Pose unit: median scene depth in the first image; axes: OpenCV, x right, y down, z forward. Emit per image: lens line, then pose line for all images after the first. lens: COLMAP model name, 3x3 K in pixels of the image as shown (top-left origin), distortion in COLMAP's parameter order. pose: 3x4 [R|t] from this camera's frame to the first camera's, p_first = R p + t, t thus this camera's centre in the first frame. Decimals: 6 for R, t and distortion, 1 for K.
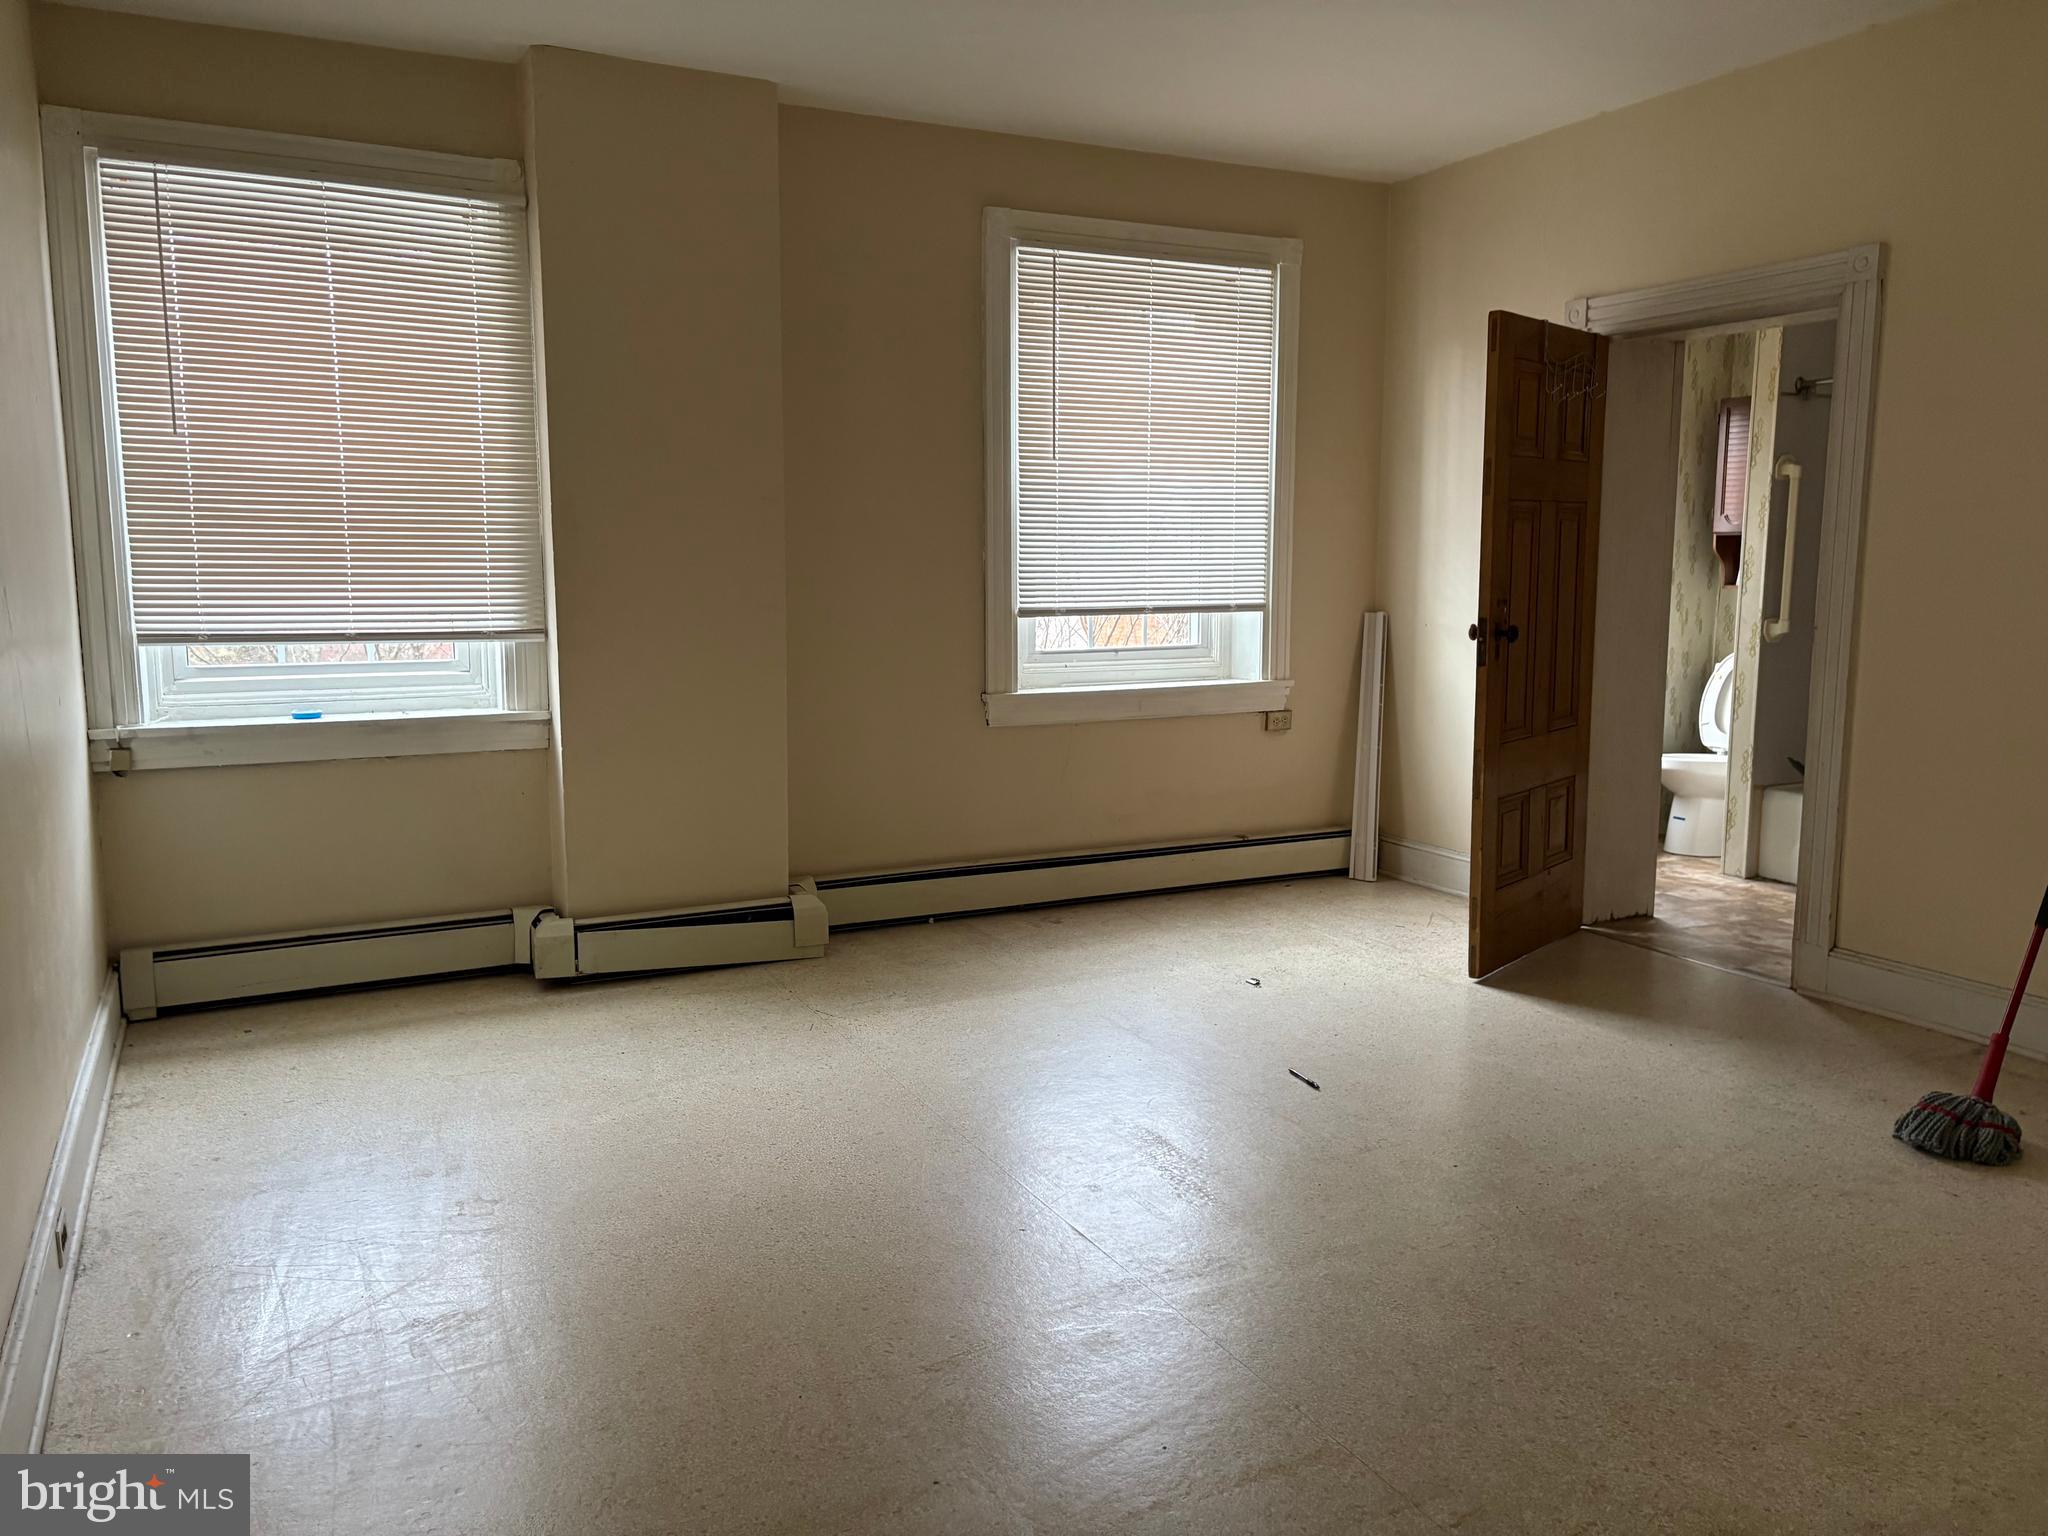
lens RADIAL K [[1551.5, 0, 1031.3], [0, 1551.5, 773.7], [0, 0, 1]] dist [0.031561, -0.031520]
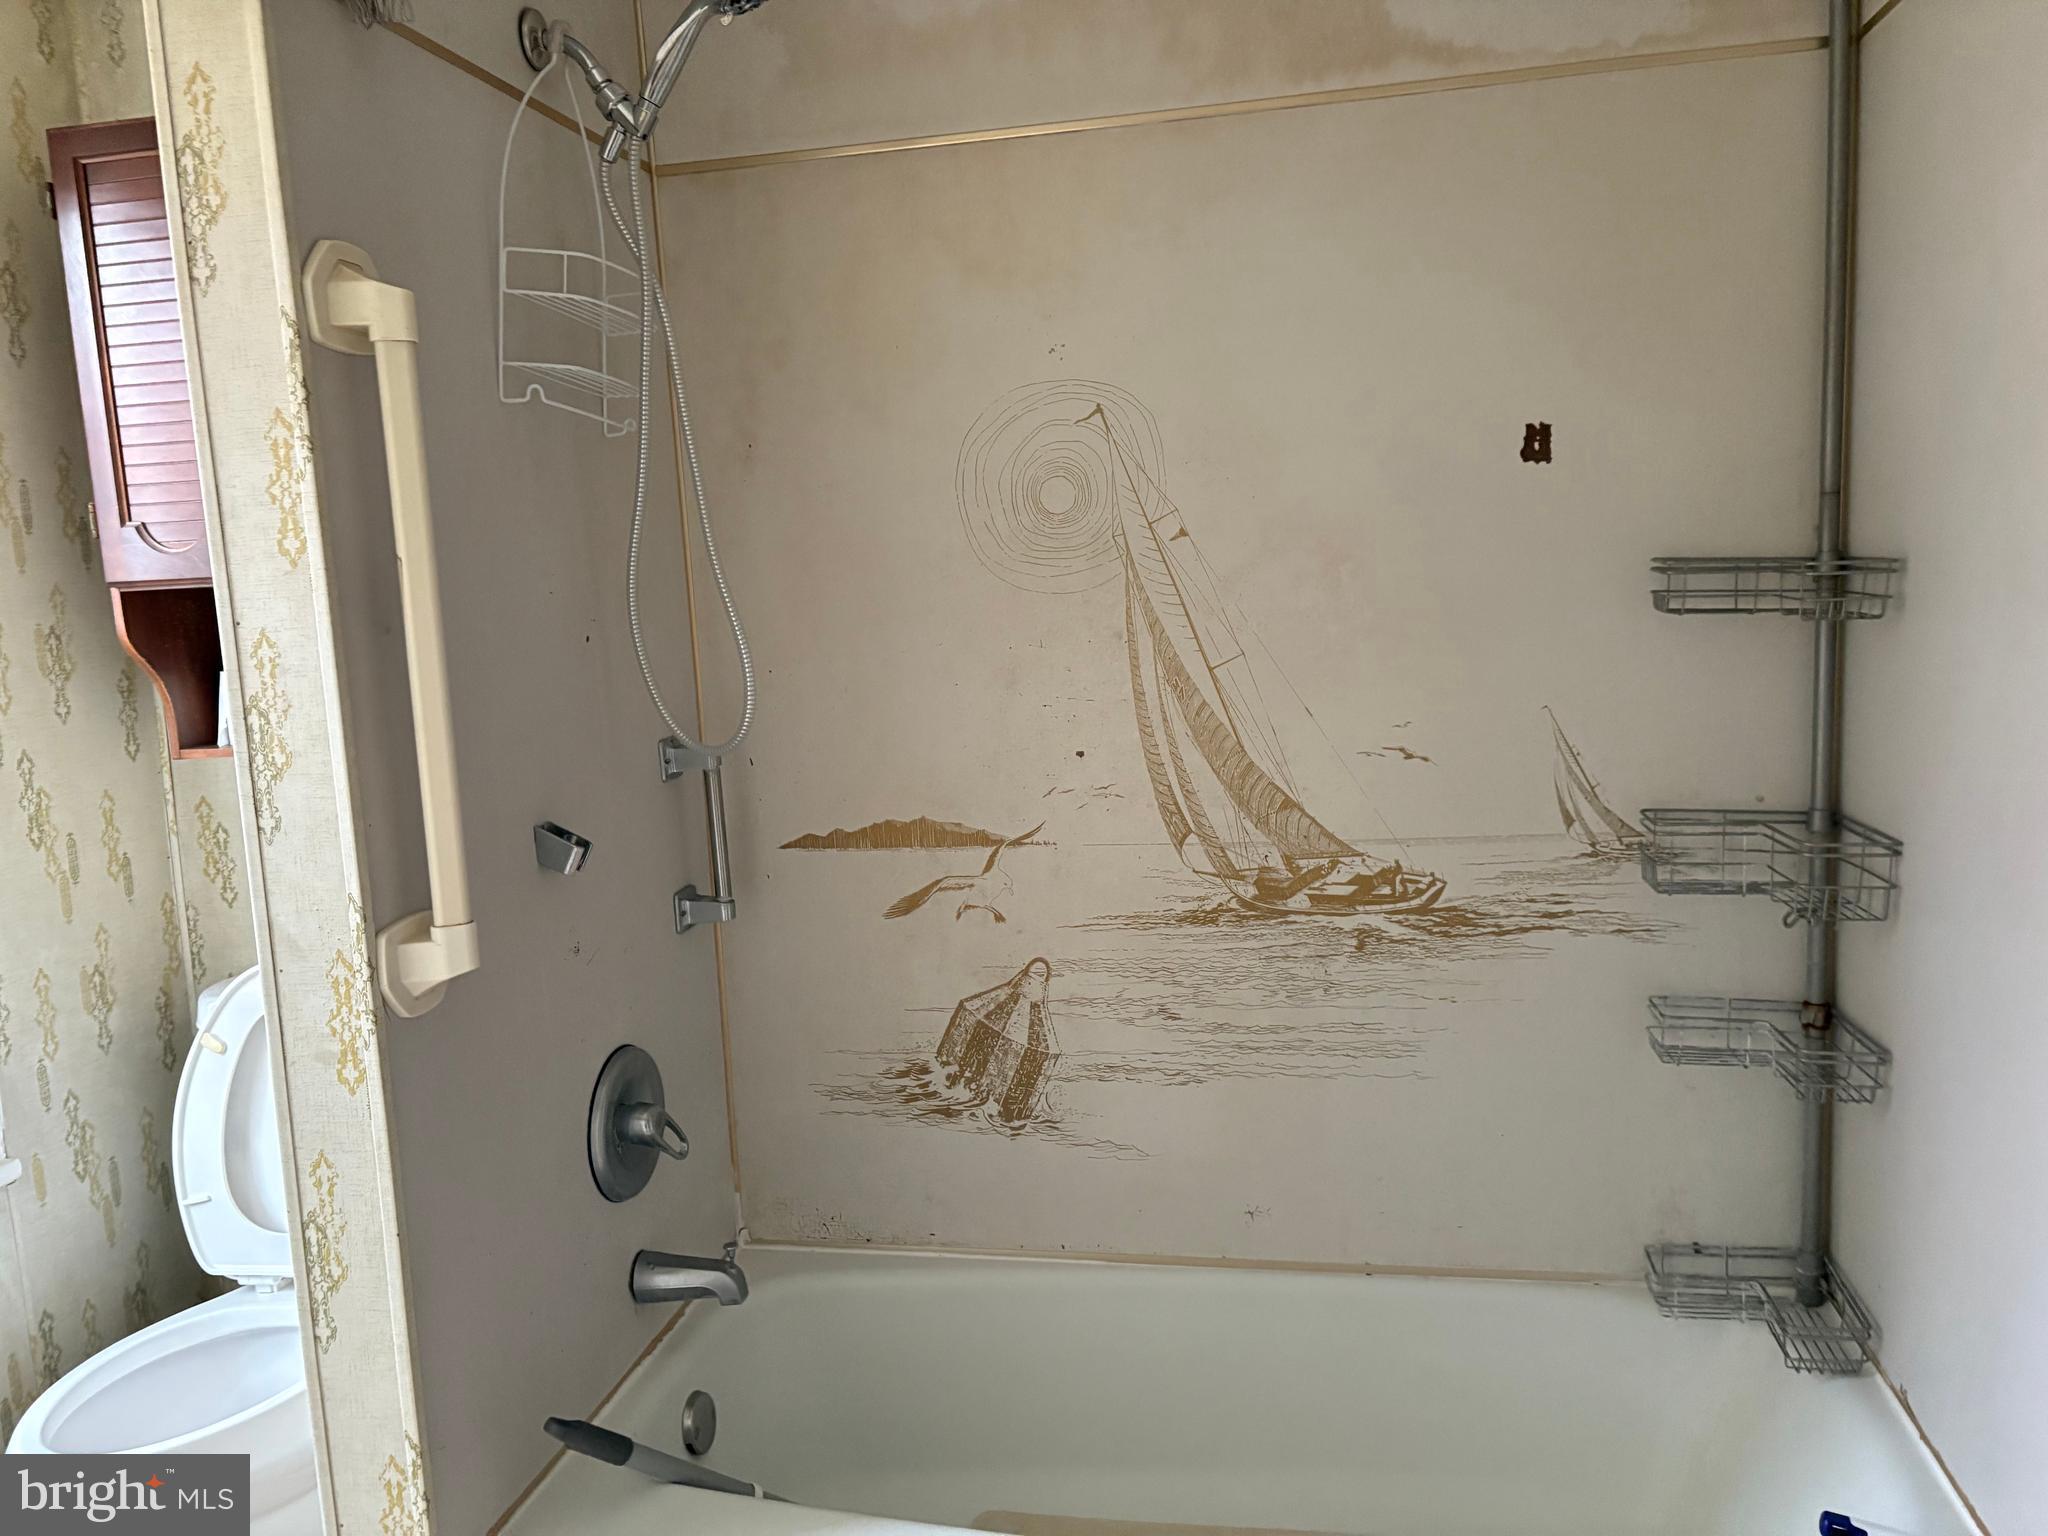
lens RADIAL K [[1551.5, 0, 1031.3], [0, 1551.5, 773.4], [0, 0, 1]] dist [0.031561, -0.031520]
pose [[0.613291, -0.136402, 0.777990, 0.309525], [0.161571, 0.985813, 0.045472, -0.104230], [-0.773155, 0.097813, 0.626629, 0.682799]]
